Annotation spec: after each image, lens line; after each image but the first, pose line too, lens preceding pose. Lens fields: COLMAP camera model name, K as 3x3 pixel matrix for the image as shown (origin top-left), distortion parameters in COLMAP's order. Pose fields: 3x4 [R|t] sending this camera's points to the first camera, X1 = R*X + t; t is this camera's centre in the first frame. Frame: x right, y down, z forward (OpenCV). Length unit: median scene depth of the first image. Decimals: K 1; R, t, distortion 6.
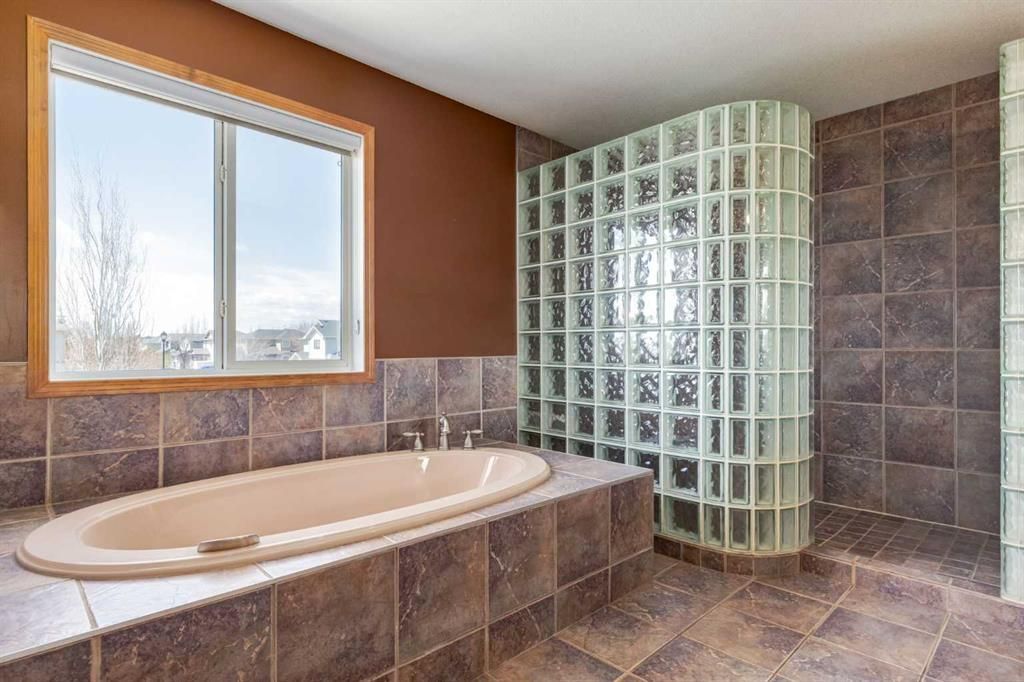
lens RADIAL K [[537.5, 0, 514.4], [0, 537.5, 346.7], [0, 0, 1]] dist [0.005376, 0.001039]
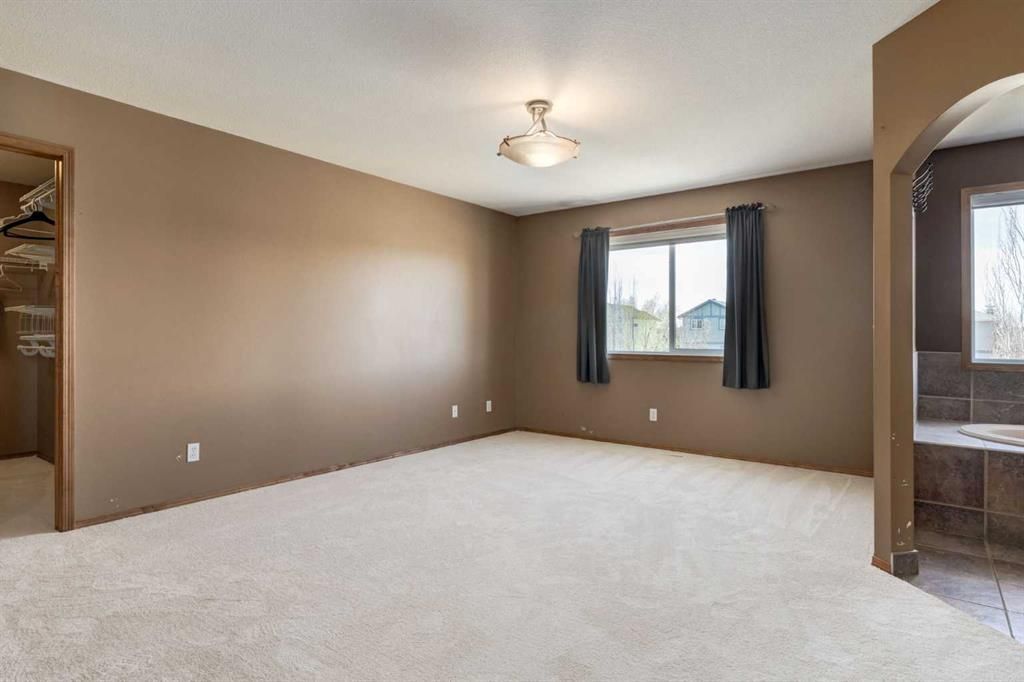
lens RADIAL K [[537.5, 0, 514.1], [0, 537.5, 335.5], [0, 0, 1]] dist [0.005376, 0.001039]
pose [[0.145638, -0.002264, -0.989335, 0.921466], [0.008731, 0.999961, -0.001003, -0.052466], [0.989299, -0.008492, 0.145652, -1.025122]]
